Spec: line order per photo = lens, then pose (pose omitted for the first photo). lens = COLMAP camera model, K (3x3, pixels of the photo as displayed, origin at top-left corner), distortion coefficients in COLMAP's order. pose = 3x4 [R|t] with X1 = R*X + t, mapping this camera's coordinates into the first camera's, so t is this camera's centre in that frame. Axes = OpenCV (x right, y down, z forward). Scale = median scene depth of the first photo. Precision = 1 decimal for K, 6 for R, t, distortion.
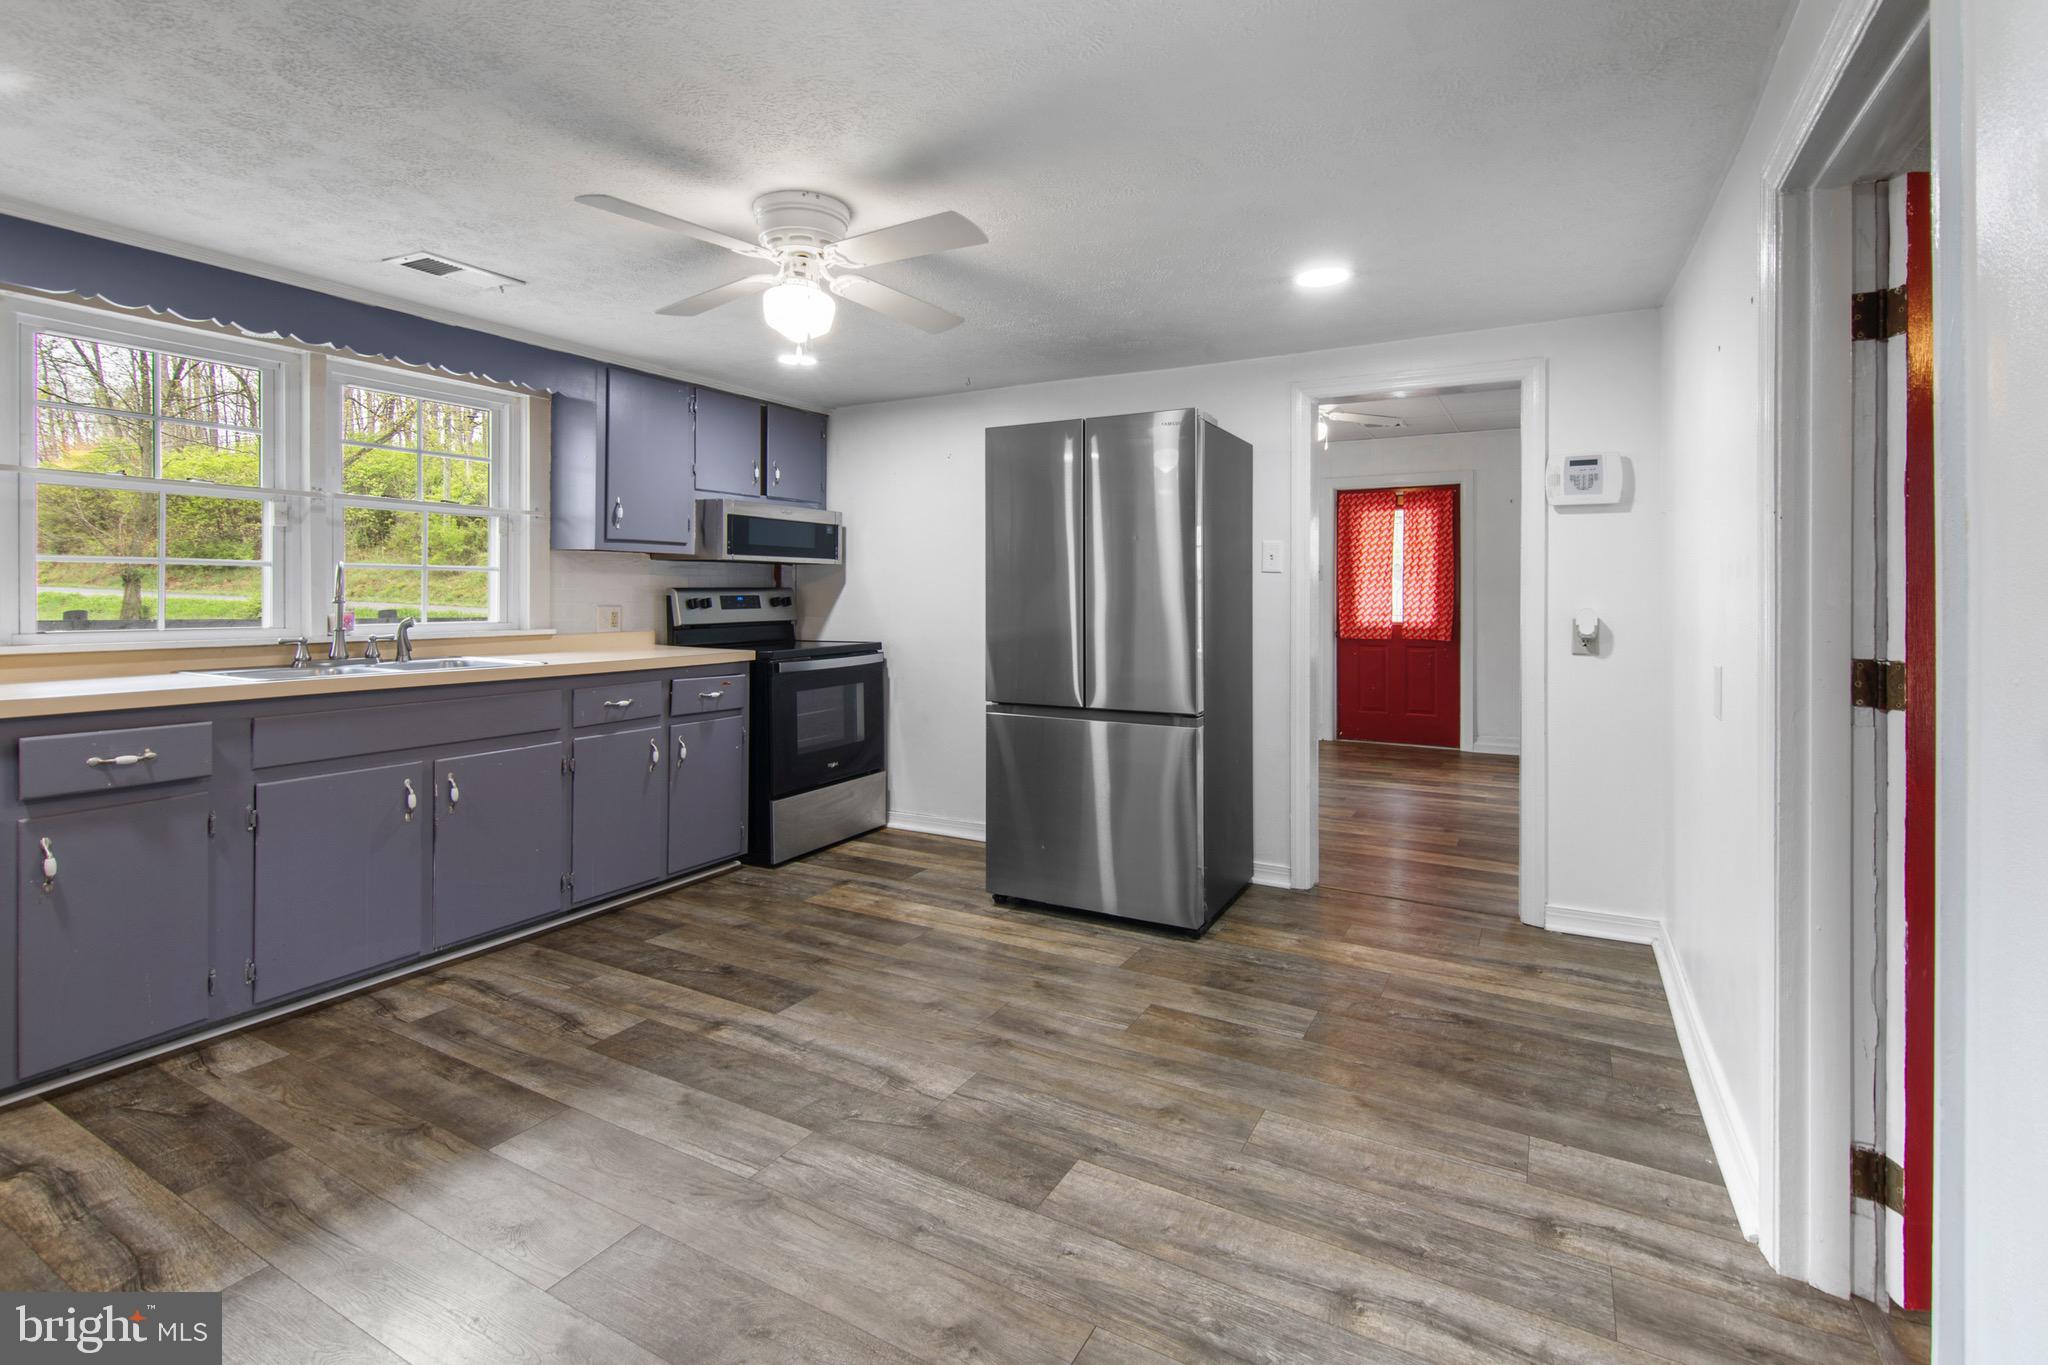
lens RADIAL K [[939.1, 0, 1027.2], [0, 939.1, 594.0], [0, 0, 1]] dist [0.010965, -0.007175]
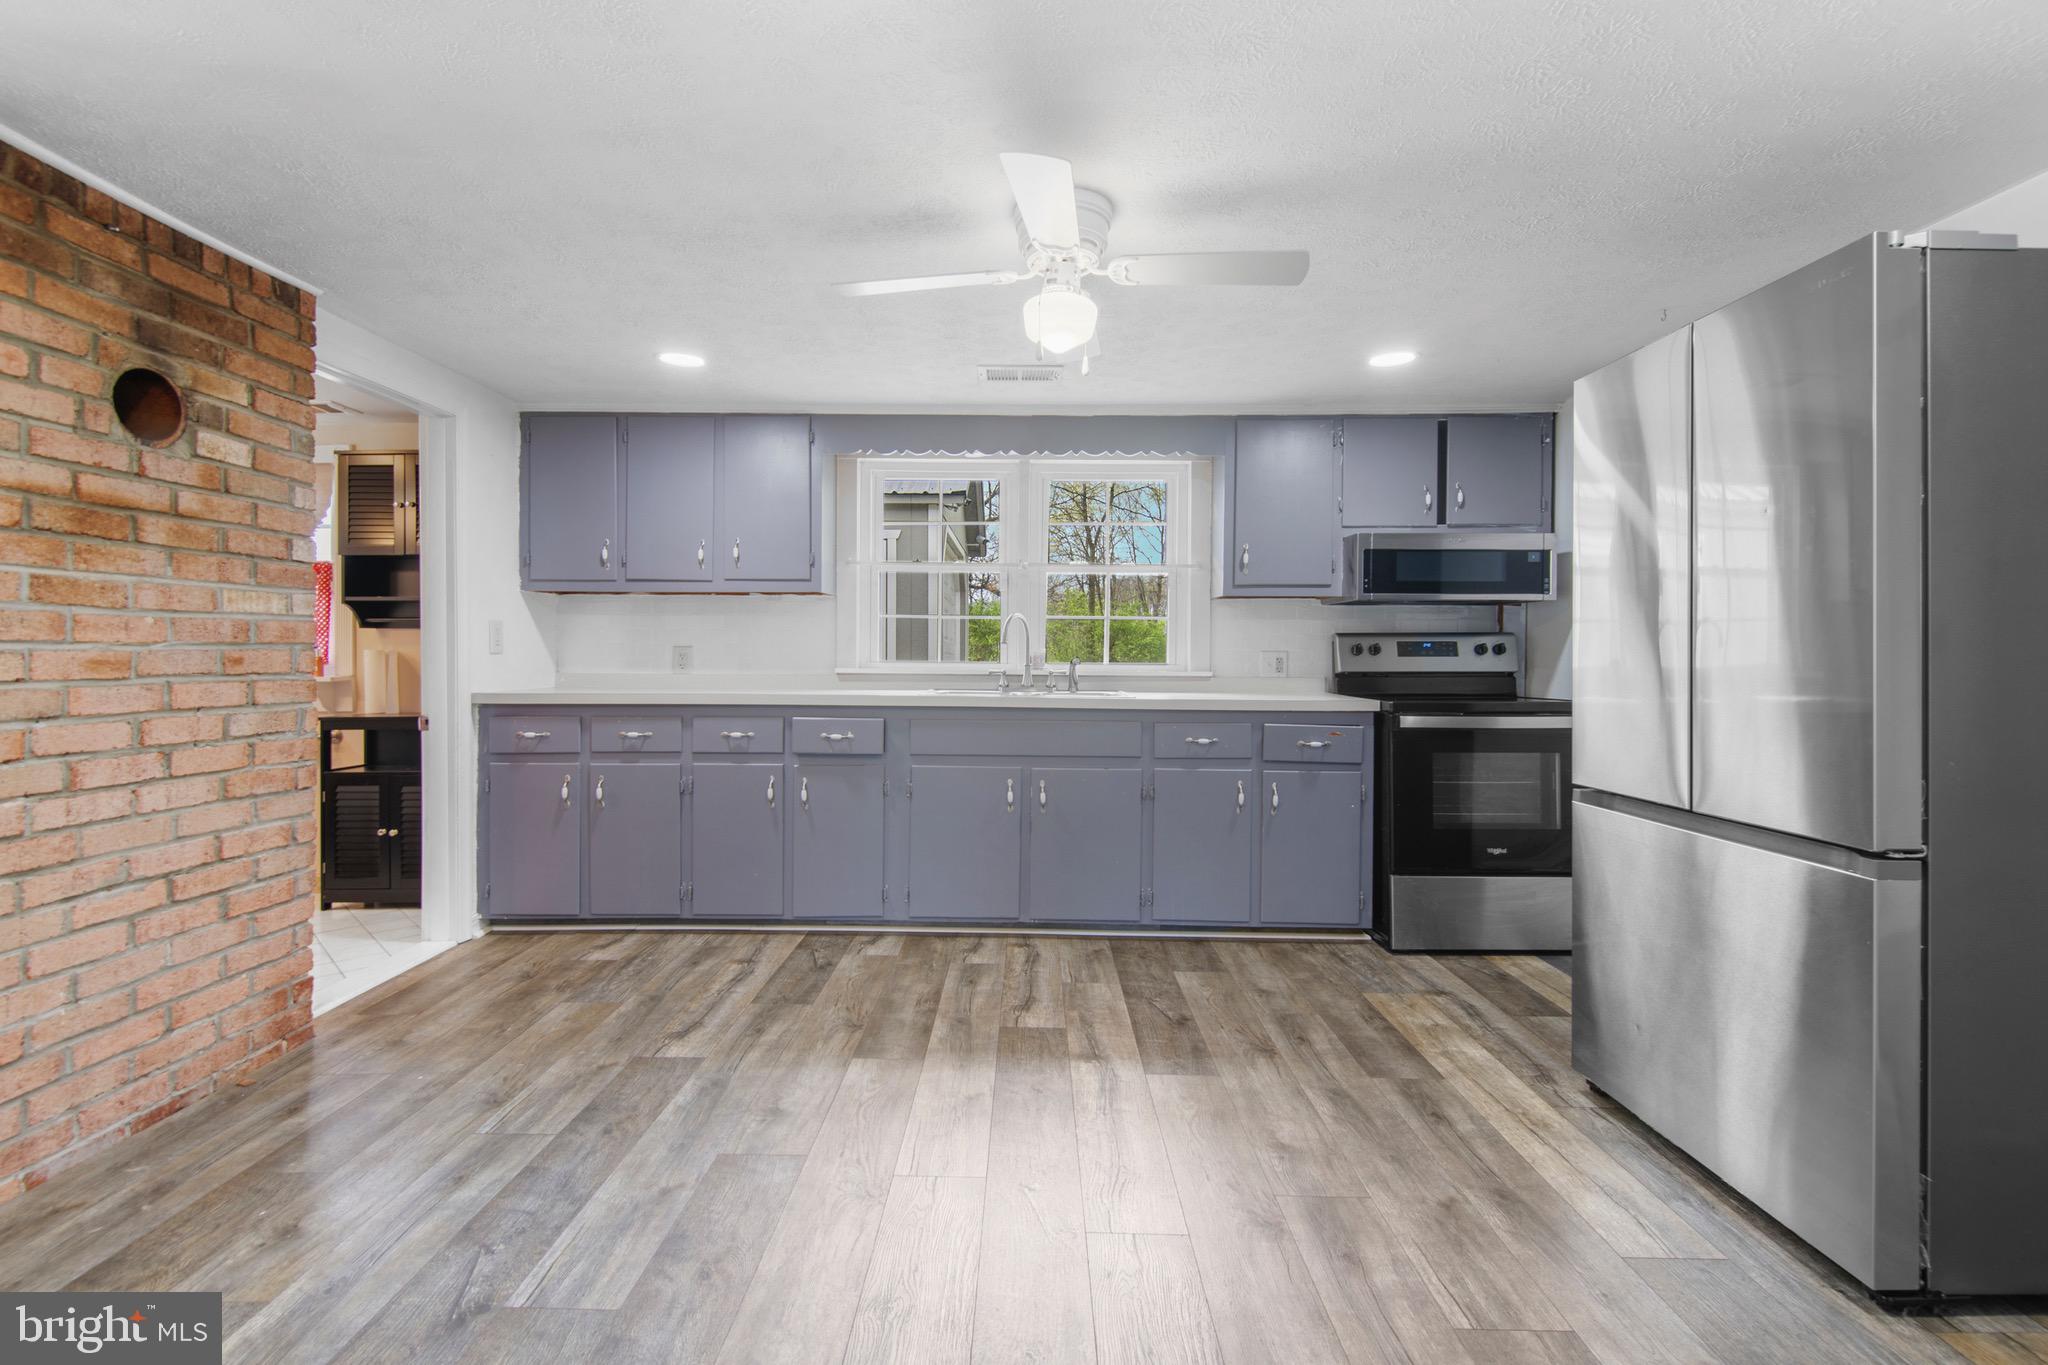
lens RADIAL K [[913.1, 0, 1018.1], [0, 913.1, 650.5], [0, 0, 1]] dist [0.015360, -0.008108]
pose [[0.473030, -0.005238, -0.881031, 0.489178], [-0.005381, 0.999946, -0.008834, 0.036153], [0.881030, 0.008920, 0.472977, 0.468775]]
